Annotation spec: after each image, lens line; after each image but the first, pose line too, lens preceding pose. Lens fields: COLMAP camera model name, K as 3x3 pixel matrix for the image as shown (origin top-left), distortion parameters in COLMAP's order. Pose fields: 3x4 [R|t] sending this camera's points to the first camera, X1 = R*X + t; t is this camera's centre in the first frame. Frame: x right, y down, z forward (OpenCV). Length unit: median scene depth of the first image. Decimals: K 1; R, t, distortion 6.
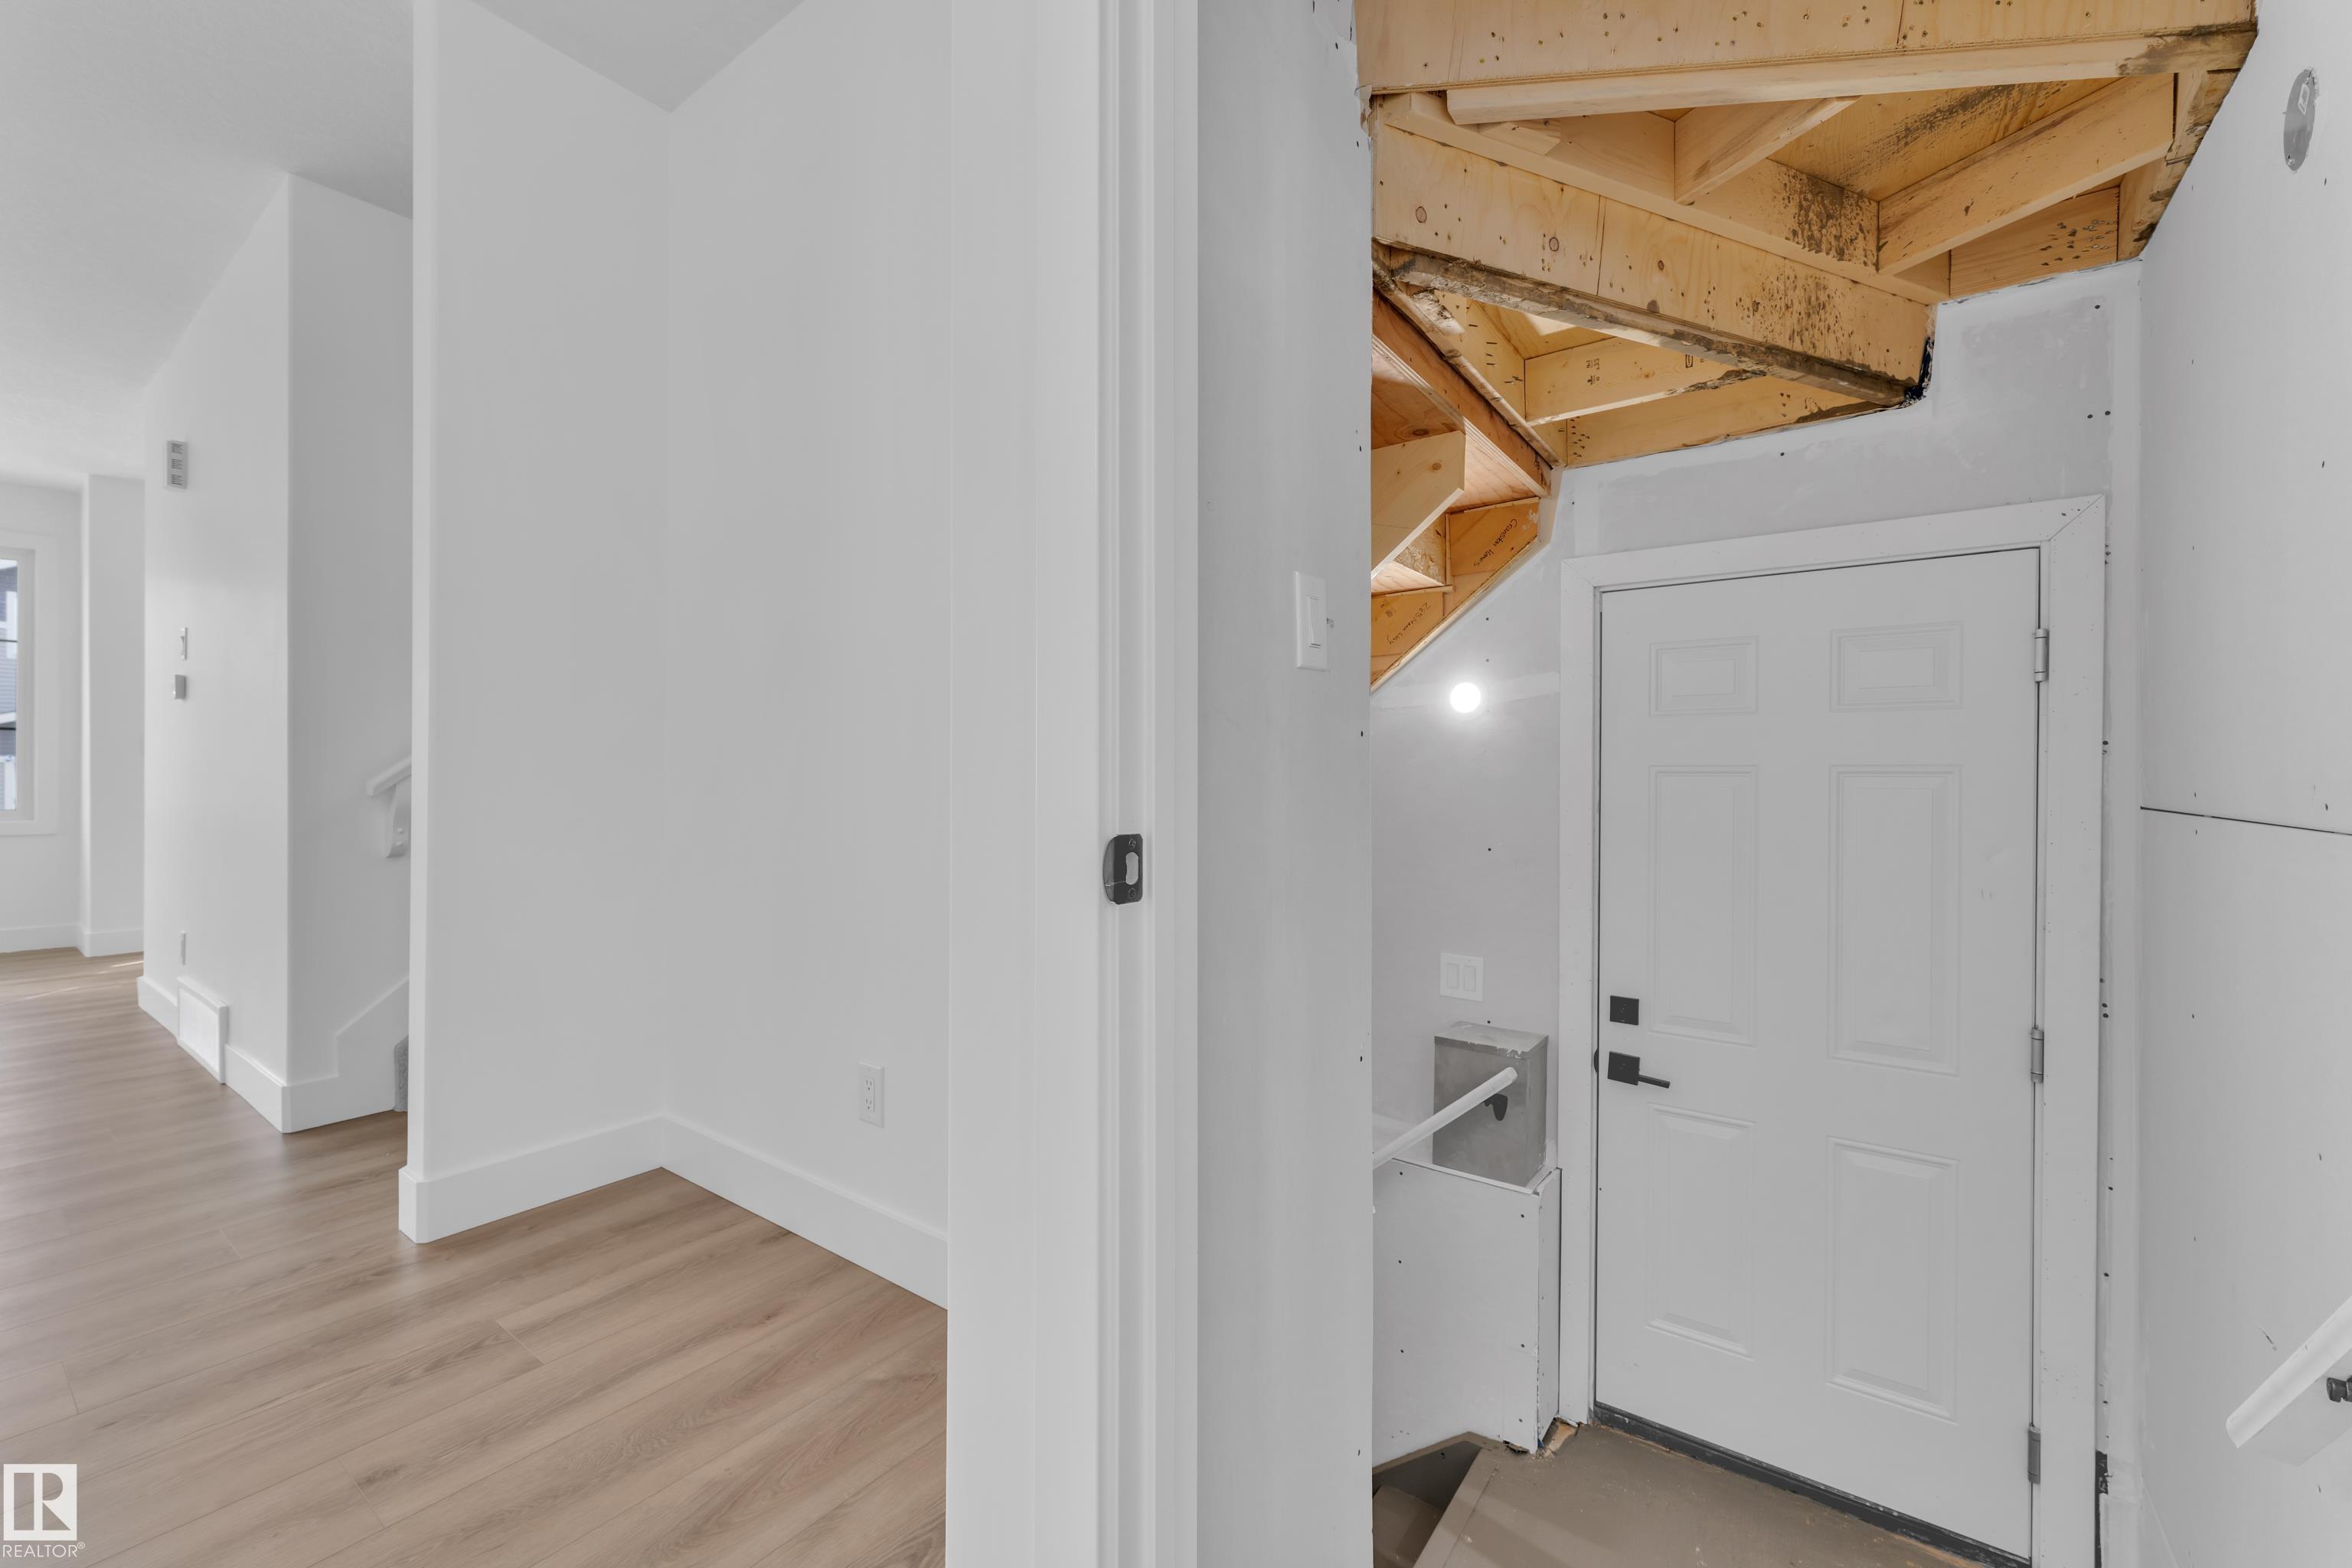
lens RADIAL K [[944.4, 0, 1176.0], [0, 944.4, 779.3], [0, 0, 1]] dist [0.000269, -0.000080]
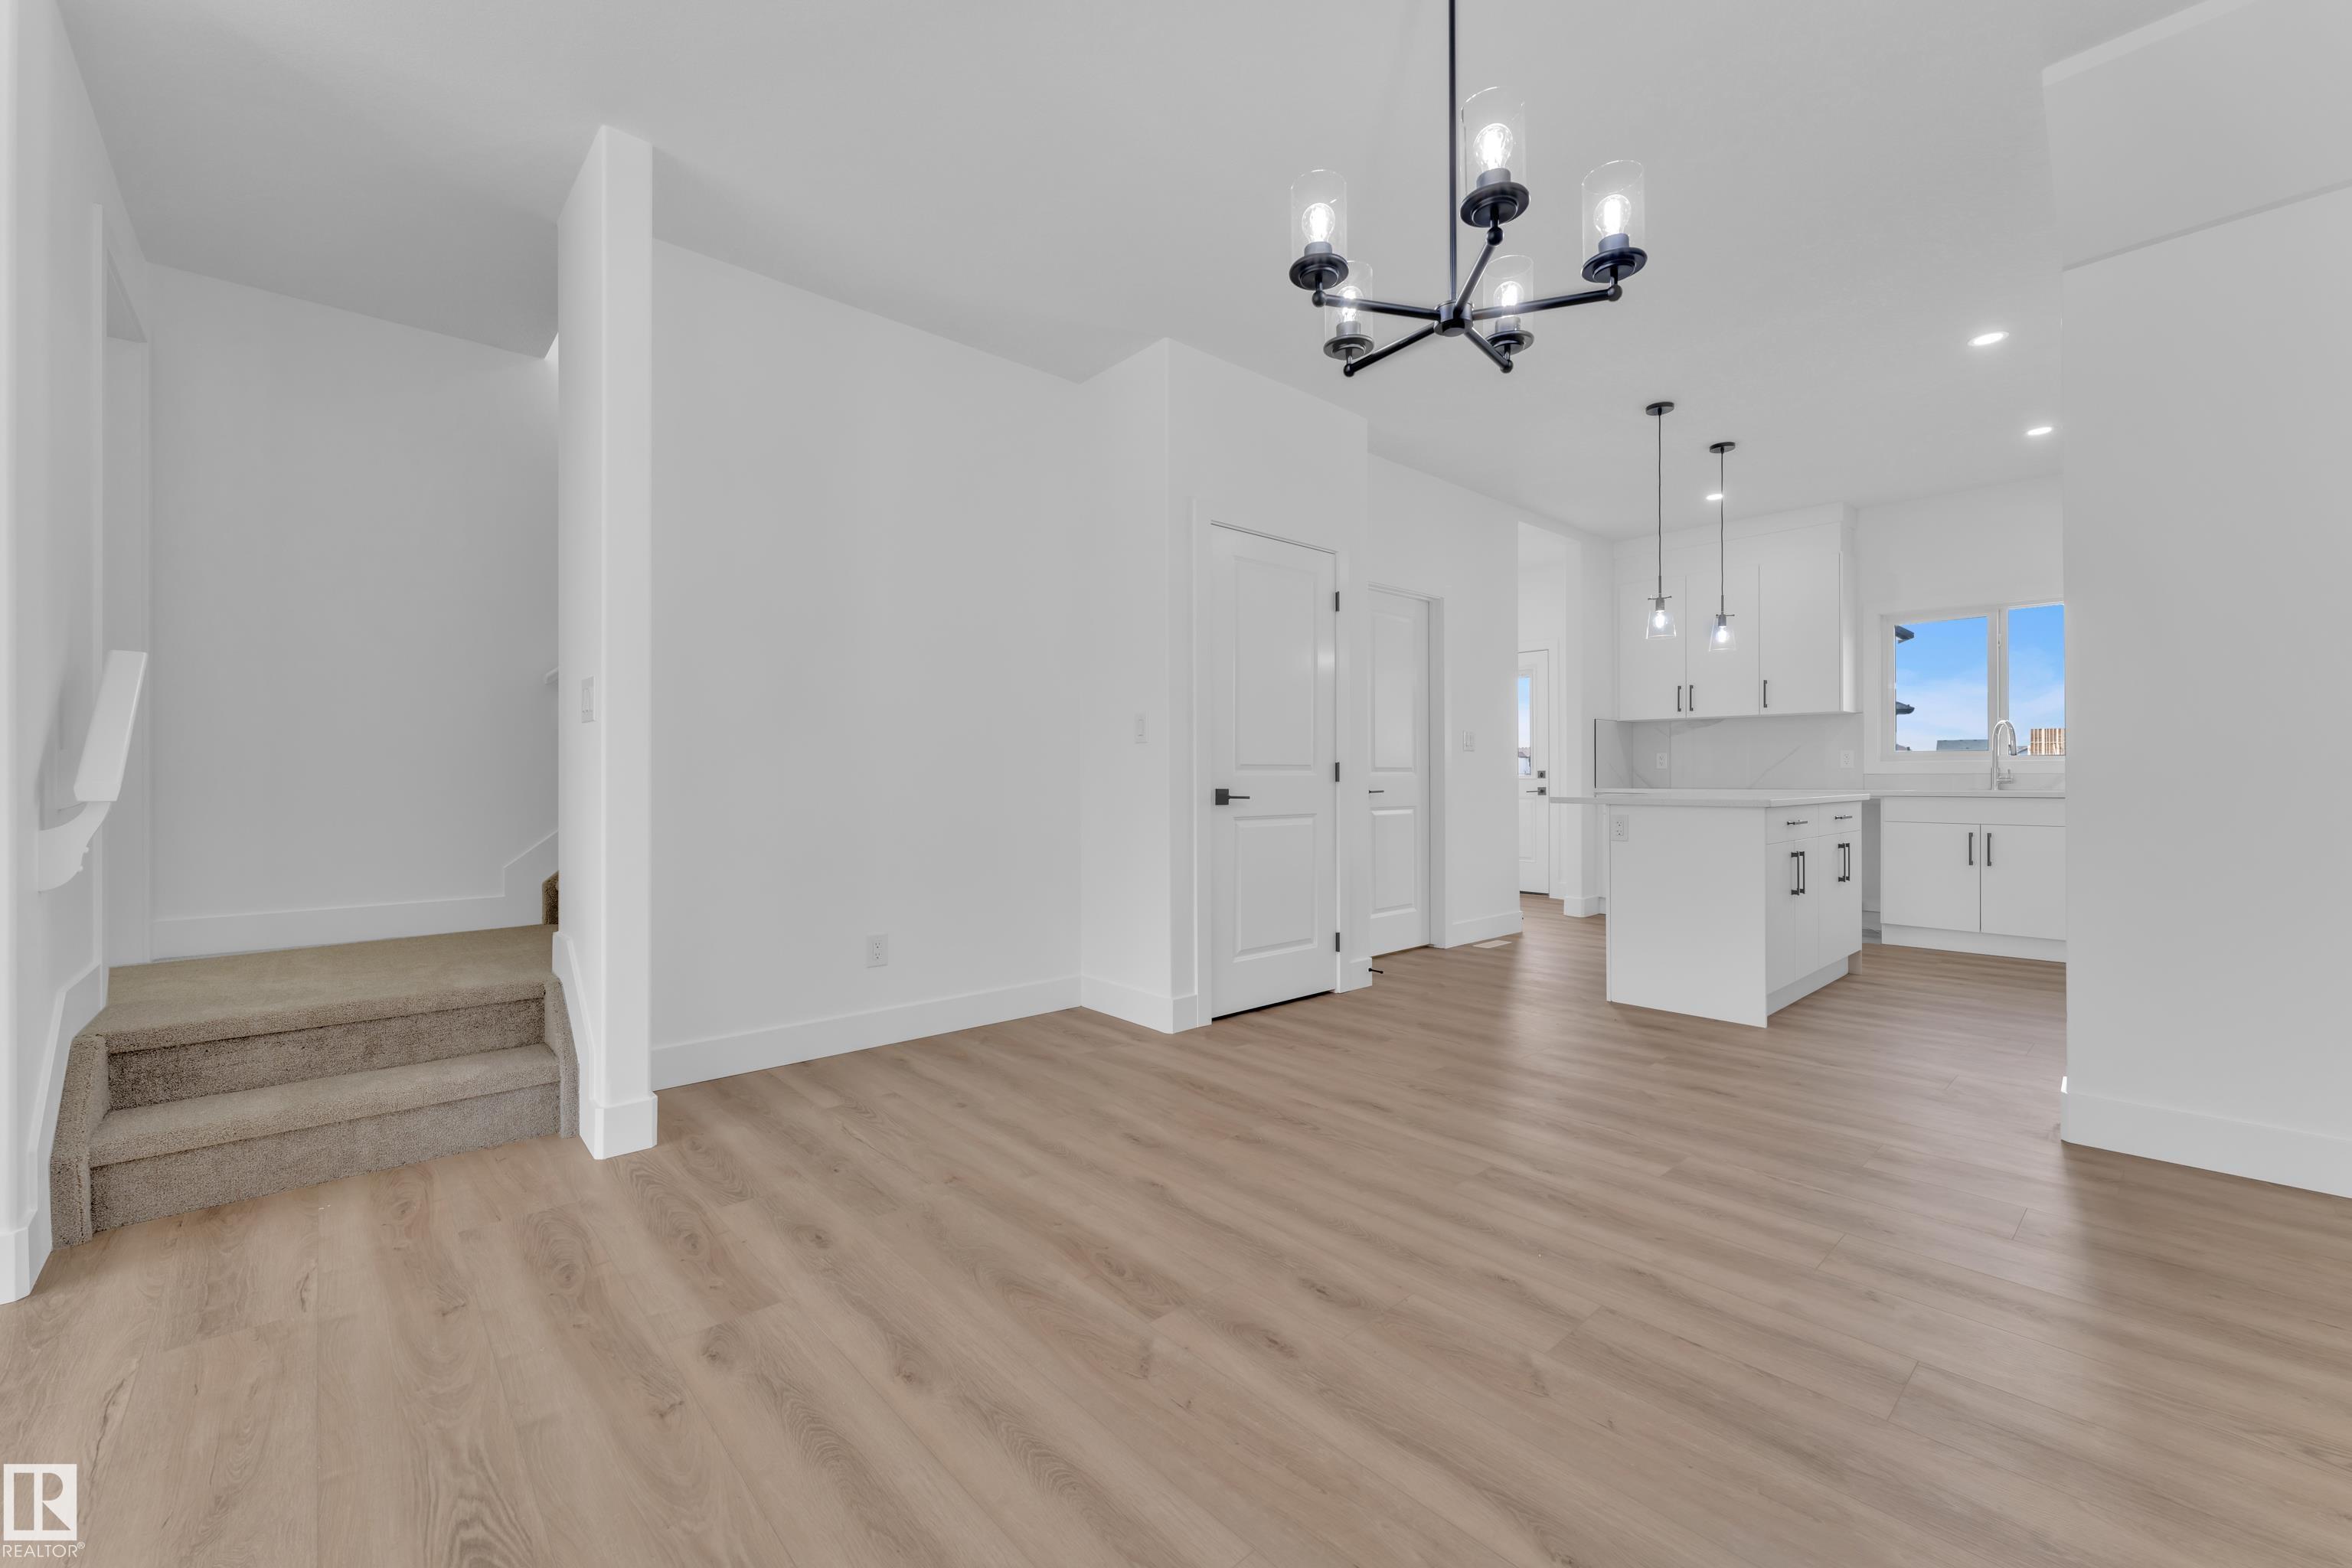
lens RADIAL K [[948.3, 0, 1178.0], [0, 948.3, 775.8], [0, 0, 1]] dist [-0.001307, -0.000164]
pose [[0.203850, 0.001951, 0.979000, -1.206810], [0.001624, 0.999996, -0.002331, 0.001544], [-0.979001, 0.002065, 0.203846, 0.037033]]
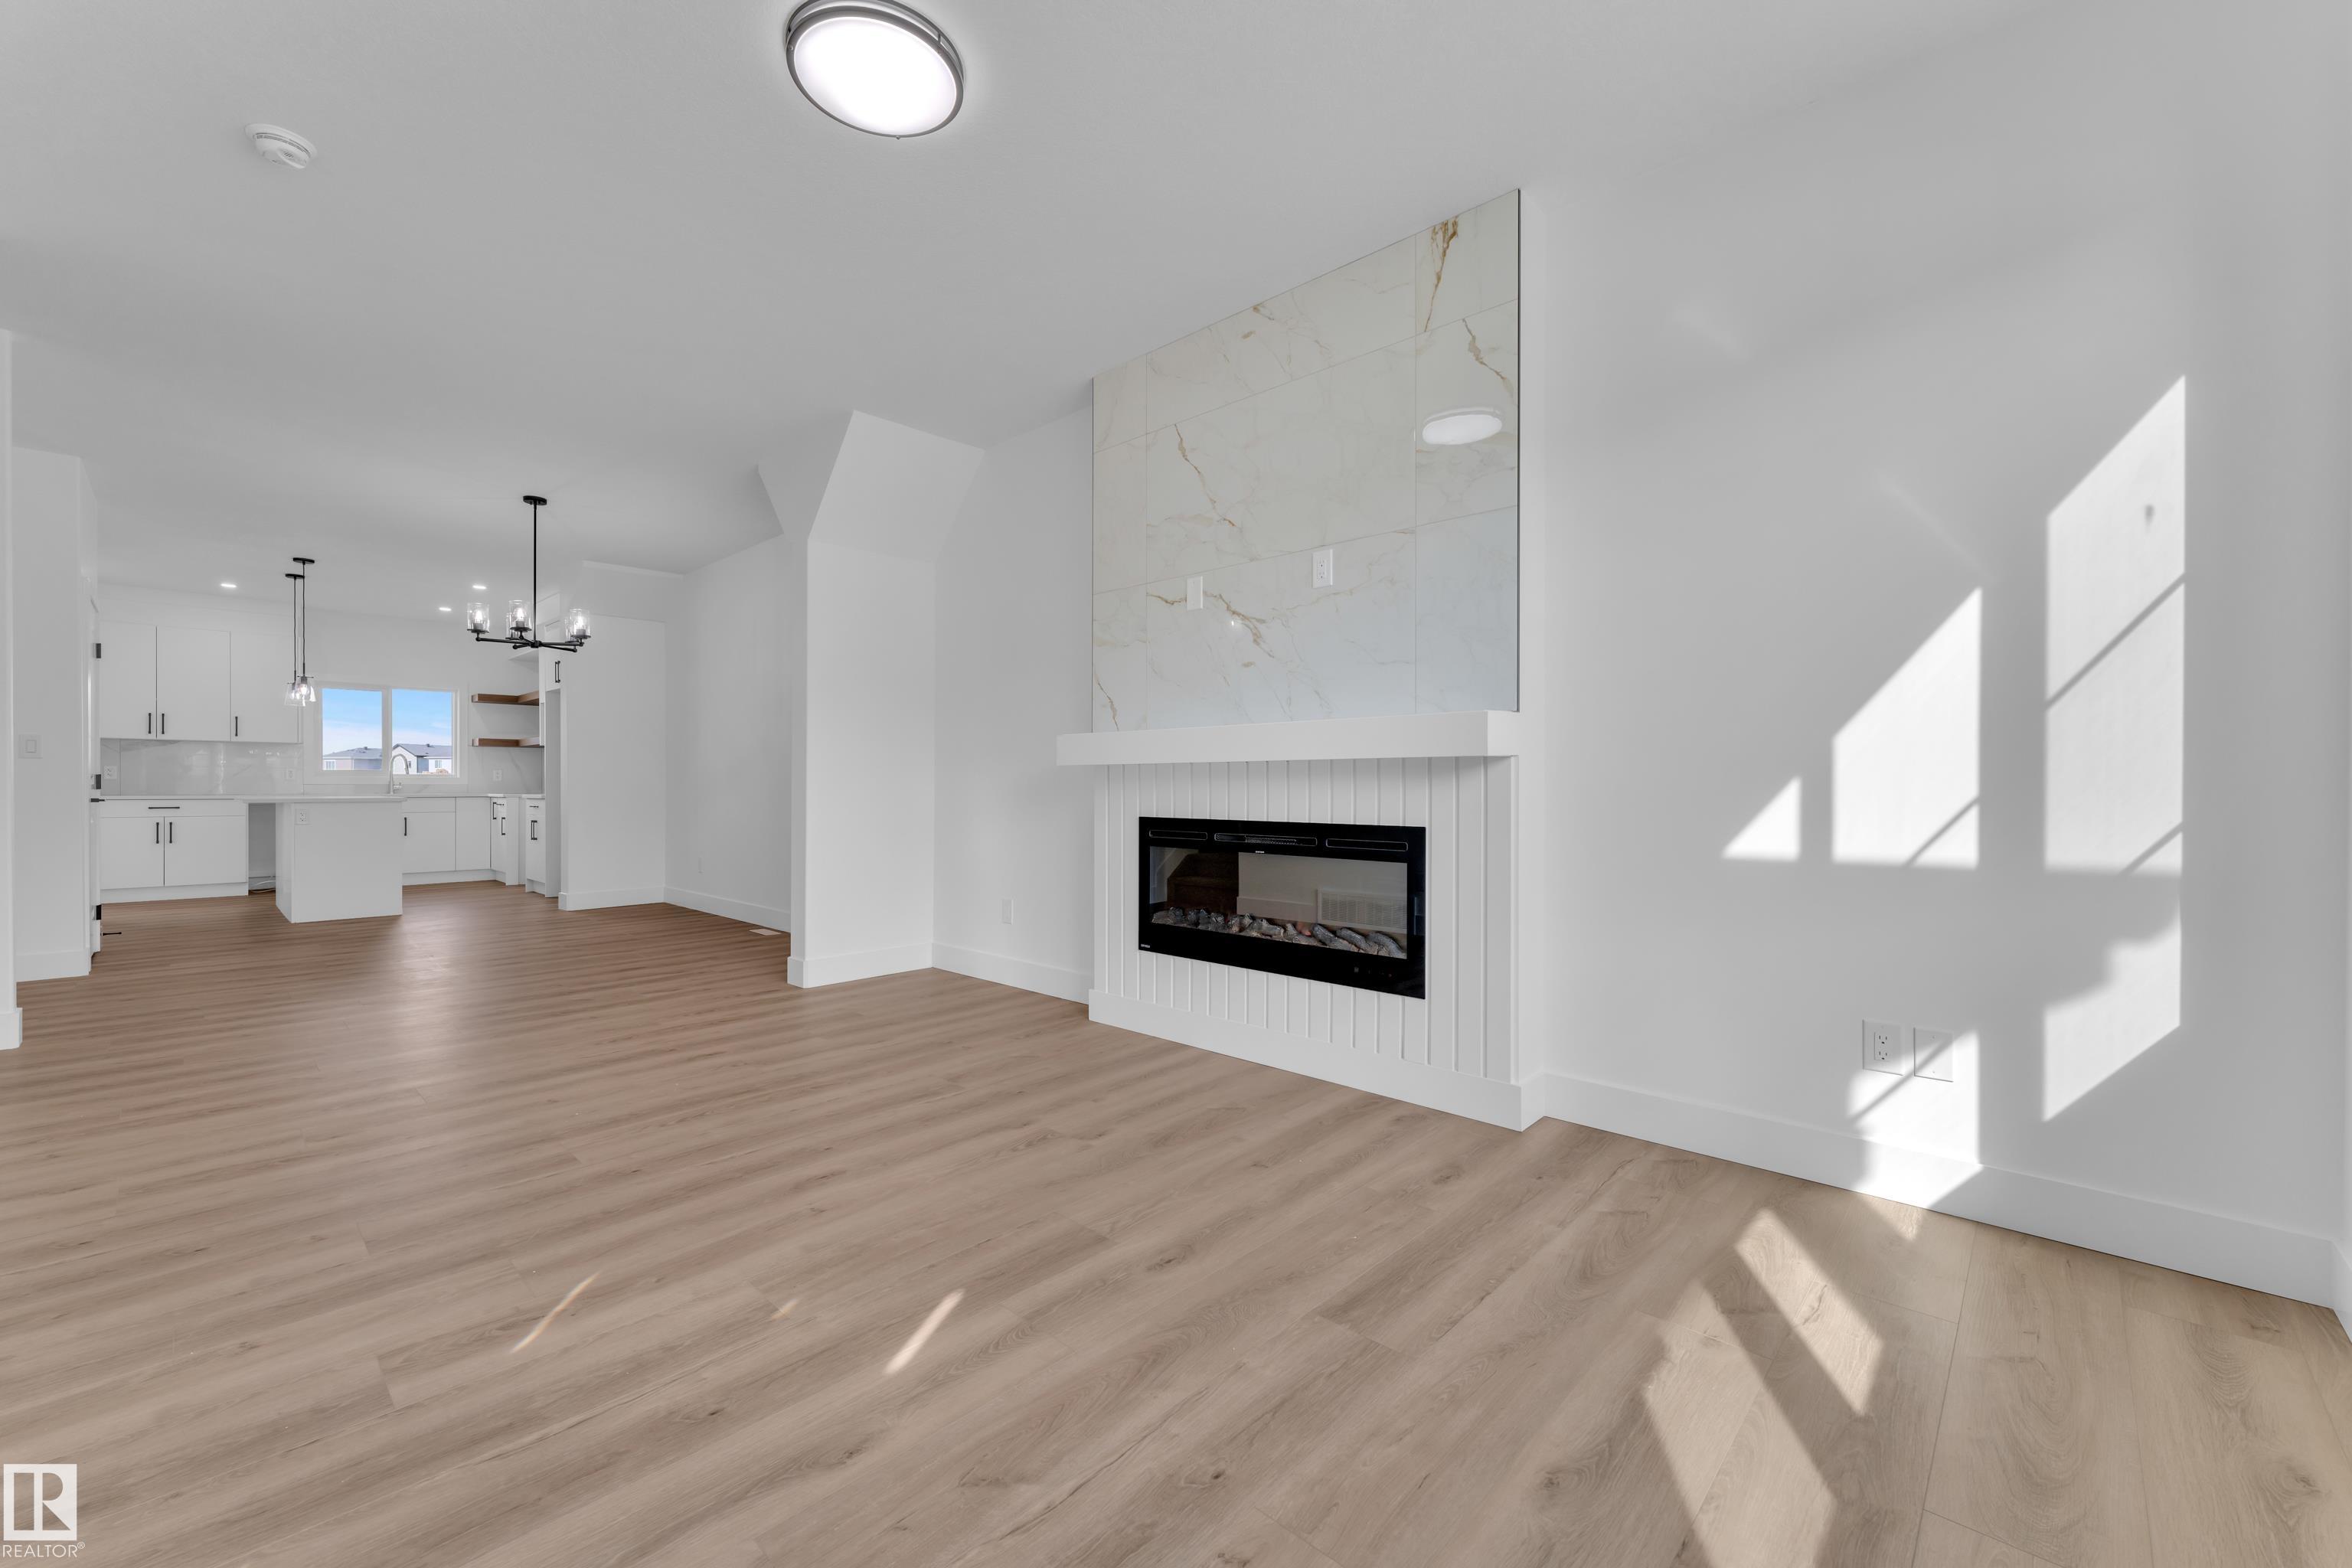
lens RADIAL K [[940.4, 0, 1173.5], [0, 940.4, 786.7], [0, 0, 1]] dist [0.000616, -0.000215]
pose [[-0.992093, 0.001027, 0.125501, -2.053376], [0.001349, 0.999996, 0.002479, 0.000374], [-0.125498, 0.002628, -0.992090, 1.597013]]
